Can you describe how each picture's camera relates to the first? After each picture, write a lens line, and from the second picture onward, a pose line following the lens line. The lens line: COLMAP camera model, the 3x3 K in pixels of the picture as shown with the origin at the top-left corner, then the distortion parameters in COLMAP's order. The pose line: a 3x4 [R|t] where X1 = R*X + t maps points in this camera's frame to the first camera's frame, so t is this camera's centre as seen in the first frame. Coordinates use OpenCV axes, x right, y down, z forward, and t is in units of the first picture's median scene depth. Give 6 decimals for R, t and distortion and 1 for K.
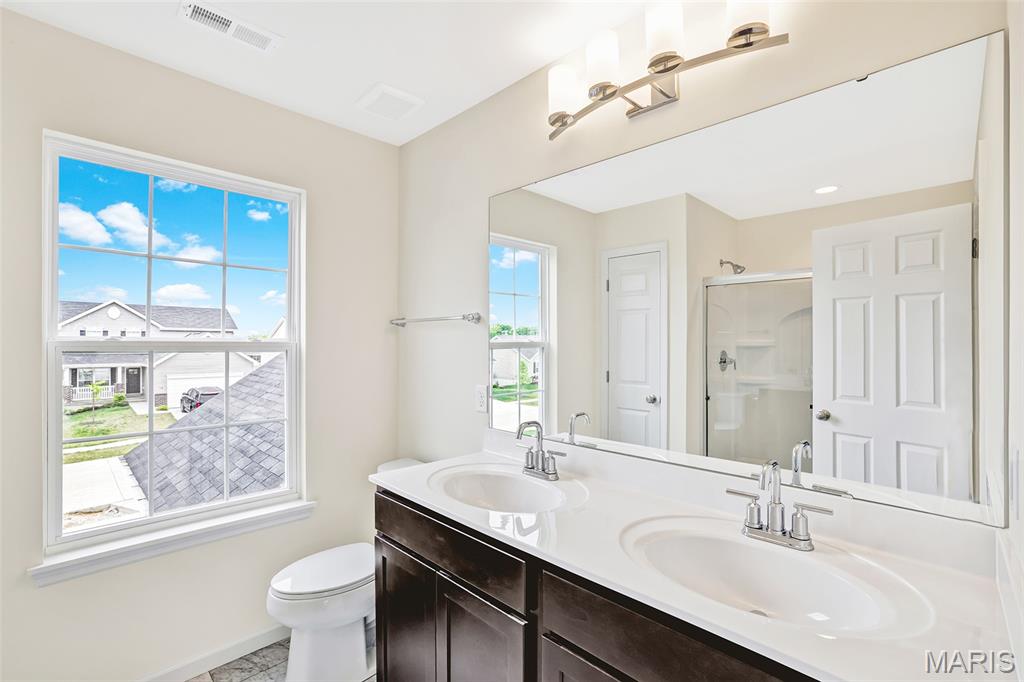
lens RADIAL K [[444.4, 0, 504.8], [0, 444.4, 343.0], [0, 0, 1]] dist [-0.017445, 0.004767]
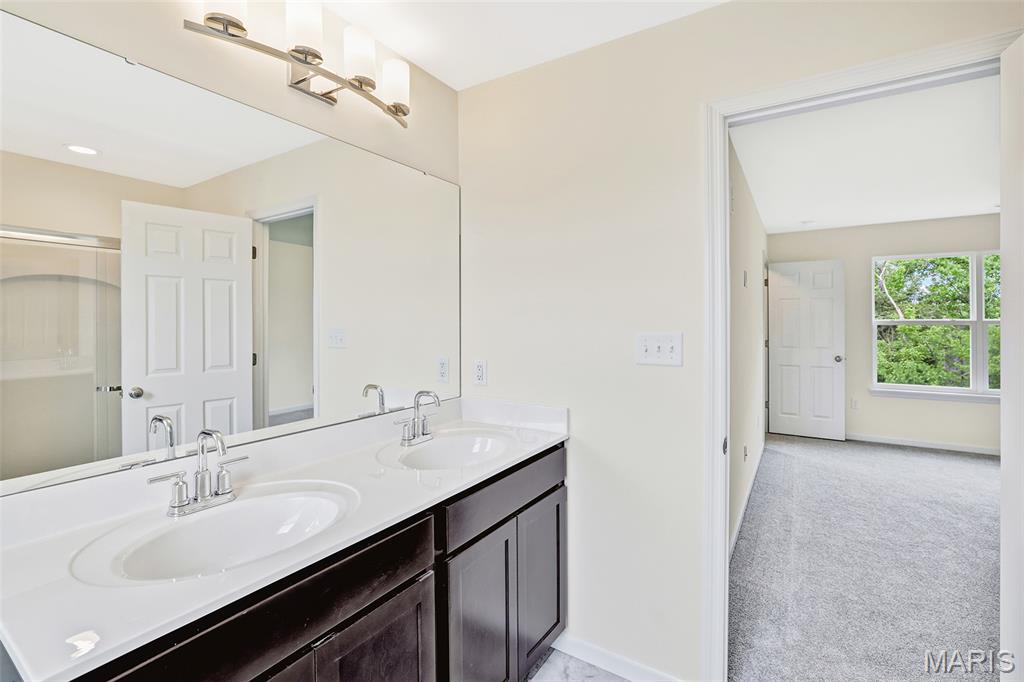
lens RADIAL K [[444.4, 0, 516.5], [0, 444.4, 322.8], [0, 0, 1]] dist [-0.017445, 0.004767]
pose [[-0.208462, -0.011633, 0.977961, -0.819325], [0.006608, 0.999890, 0.013302, 0.001797], [-0.978008, 0.009235, -0.208362, 0.762215]]
